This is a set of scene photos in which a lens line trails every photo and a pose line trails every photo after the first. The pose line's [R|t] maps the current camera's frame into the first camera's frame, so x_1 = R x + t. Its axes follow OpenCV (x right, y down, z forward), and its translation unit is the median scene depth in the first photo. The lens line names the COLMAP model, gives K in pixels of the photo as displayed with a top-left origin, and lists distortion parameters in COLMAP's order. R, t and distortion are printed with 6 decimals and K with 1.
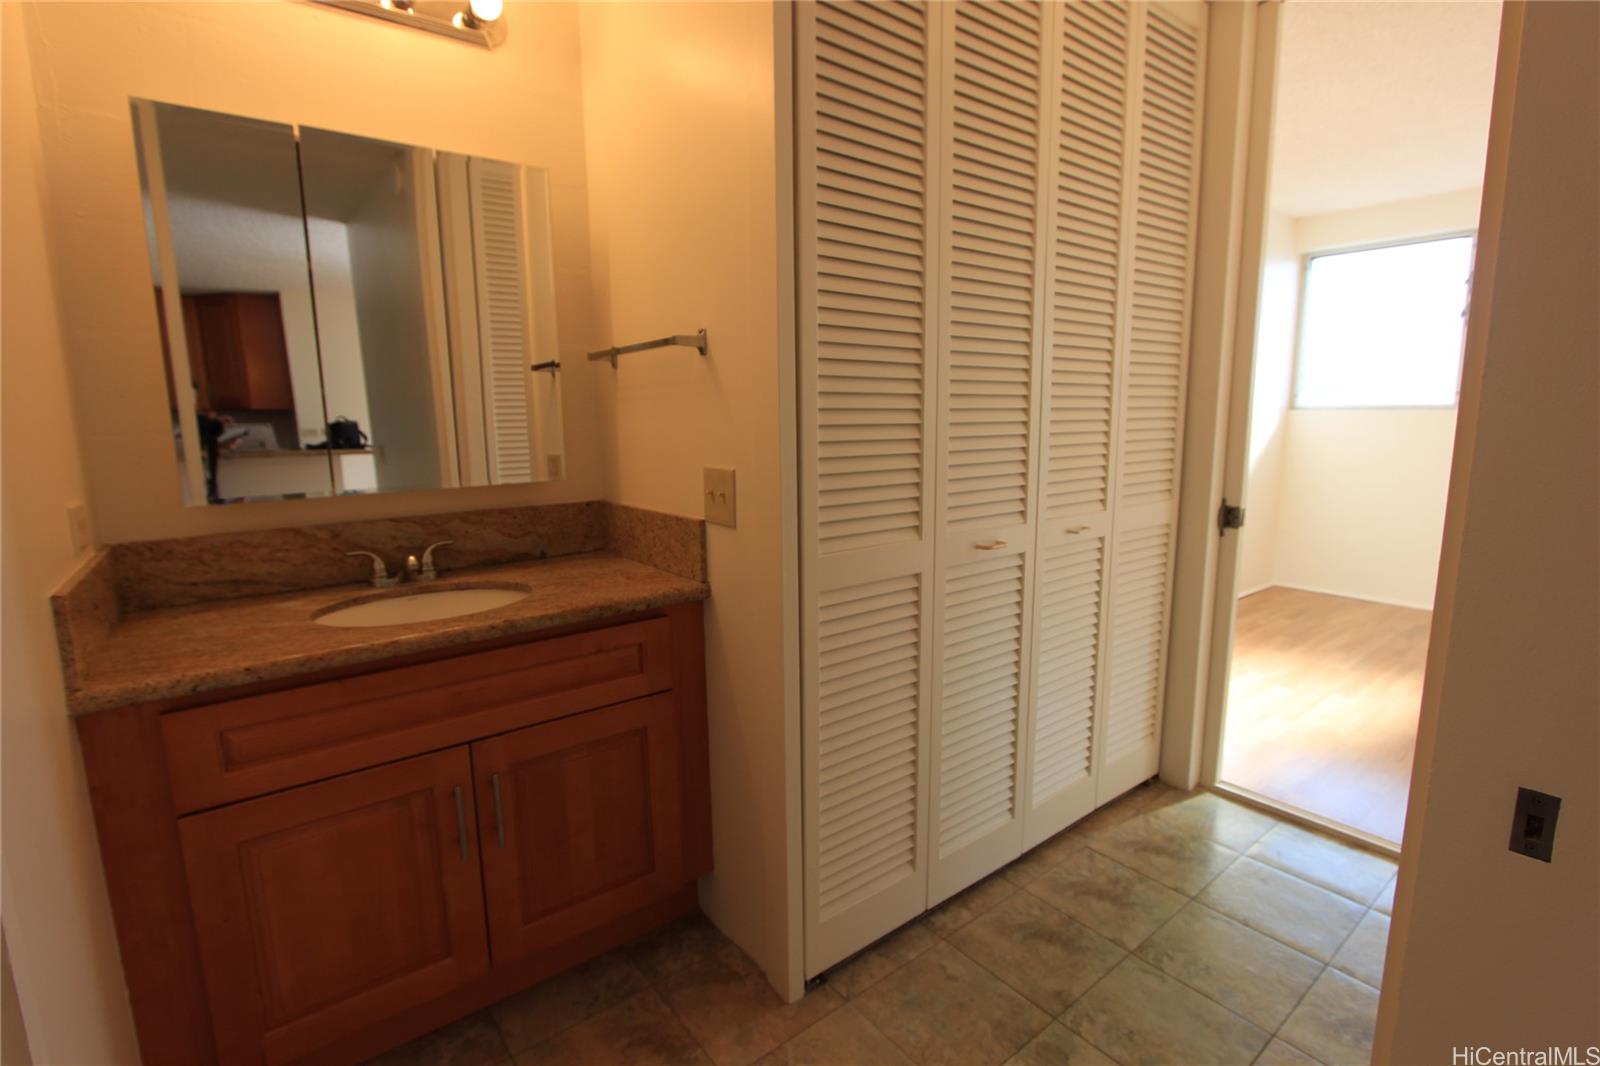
lens RADIAL K [[736.4, 0, 806.9], [0, 736.4, 528.9], [0, 0, 1]] dist [-0.016217, 0.000932]
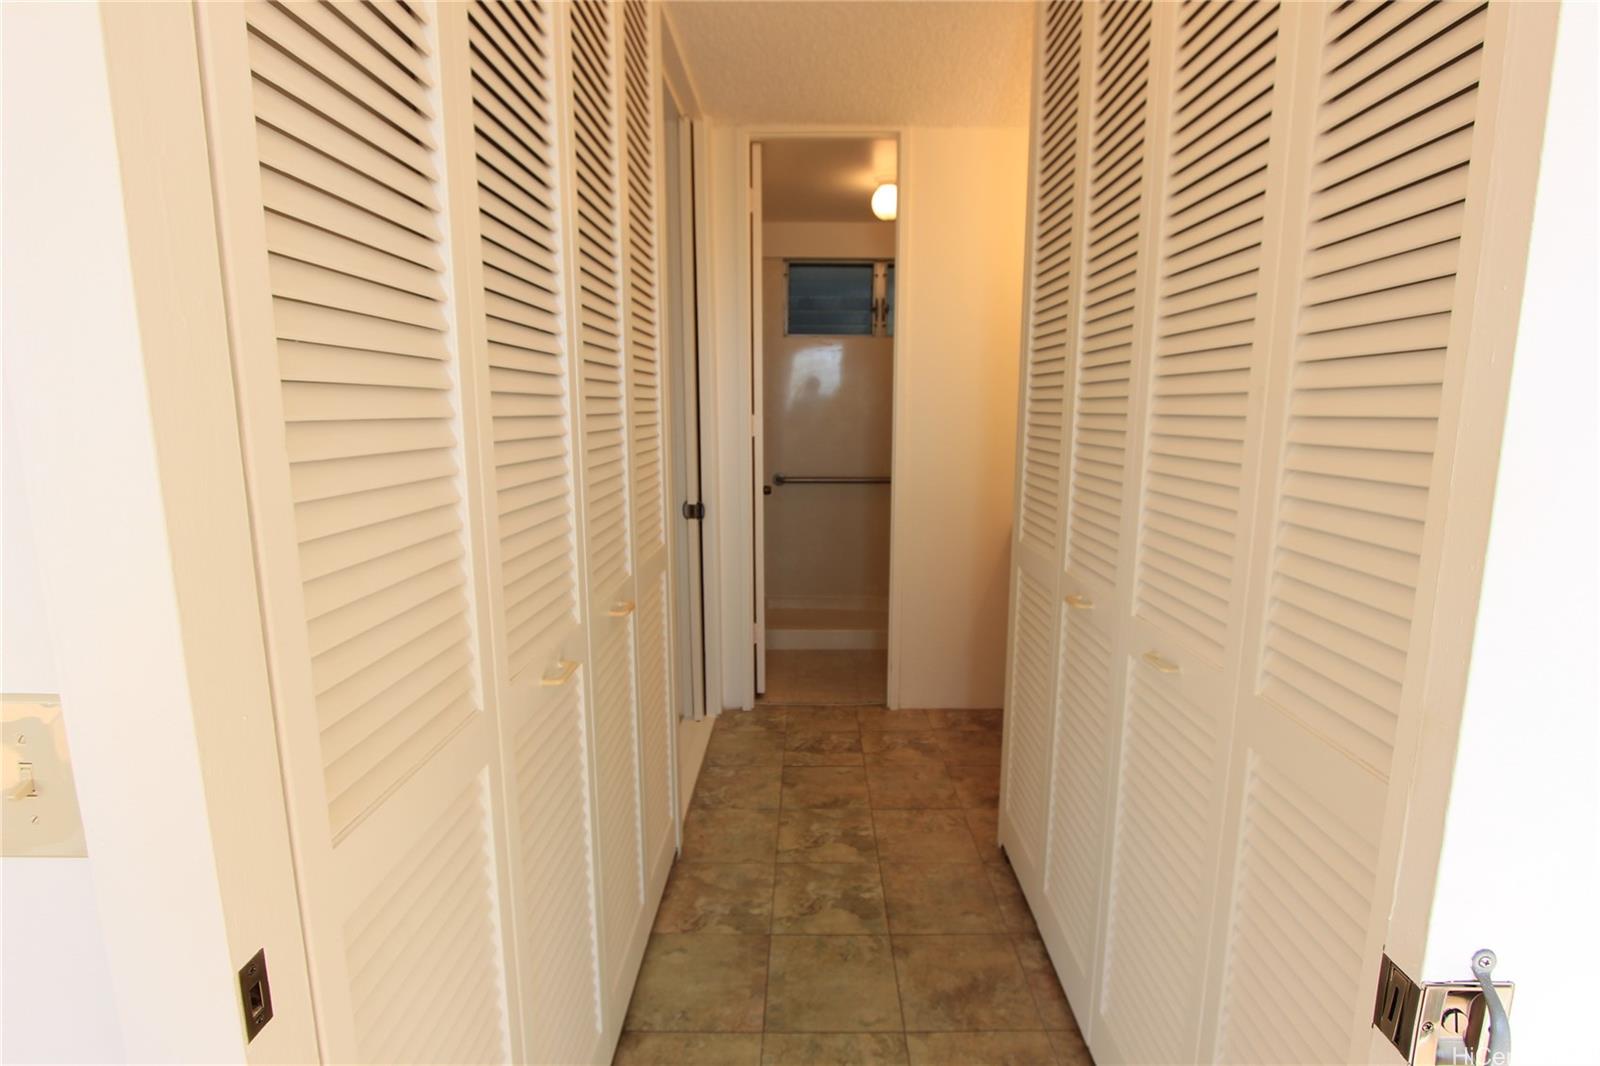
lens RADIAL K [[736.4, 0, 806.9], [0, 736.4, 528.9], [0, 0, 1]] dist [-0.016217, 0.000932]
pose [[-0.615385, 0.134170, -0.776724, 1.234792], [-0.118404, 0.958491, 0.259377, -0.269246], [0.779283, 0.251583, -0.573954, 1.367198]]
